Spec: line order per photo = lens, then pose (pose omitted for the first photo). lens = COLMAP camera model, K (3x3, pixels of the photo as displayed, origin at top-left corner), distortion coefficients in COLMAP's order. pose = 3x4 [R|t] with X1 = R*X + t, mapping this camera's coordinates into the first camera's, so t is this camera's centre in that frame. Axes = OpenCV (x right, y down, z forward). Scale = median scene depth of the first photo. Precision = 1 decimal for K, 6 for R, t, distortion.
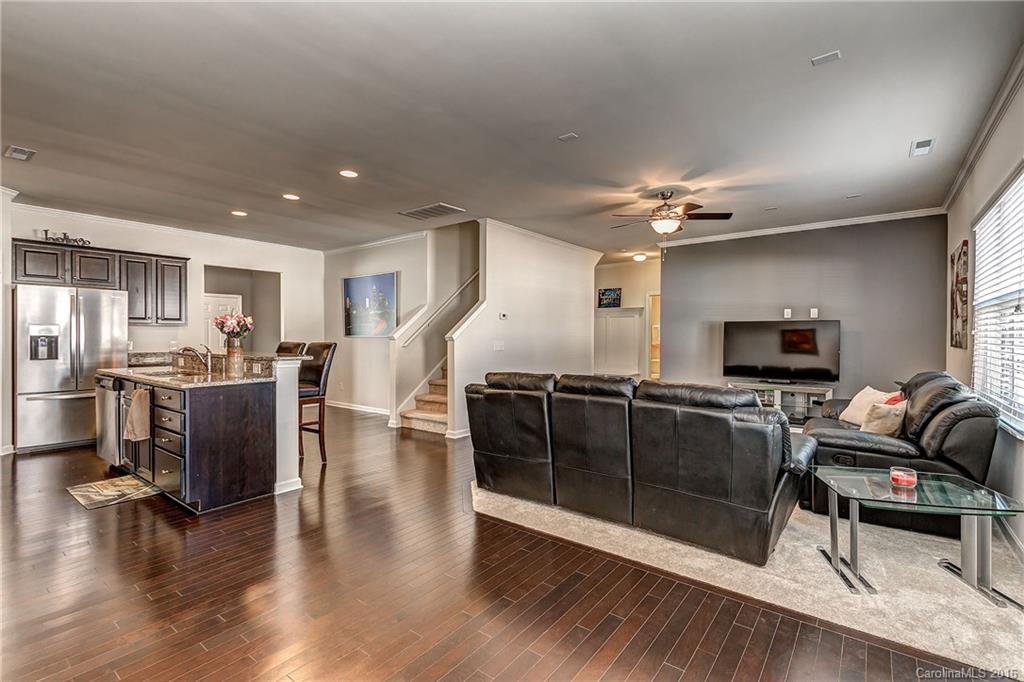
lens RADIAL K [[473.9, 0, 512.0], [0, 473.9, 341.0], [0, 0, 1]] dist [0.001600, 0.000172]
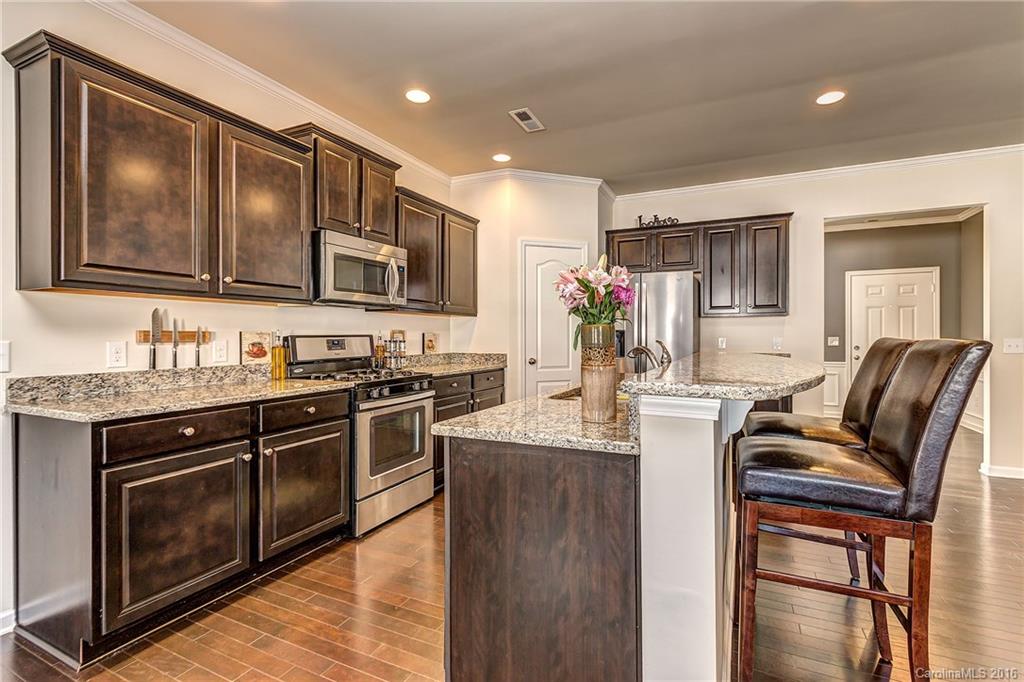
lens RADIAL K [[473.9, 0, 512.0], [0, 473.9, 341.0], [0, 0, 1]] dist [0.001600, 0.000172]
pose [[0.207527, 0.006892, -0.978205, -0.135720], [-0.006631, 0.999962, 0.005638, 0.004167], [0.978207, 0.005316, 0.207565, 0.571409]]
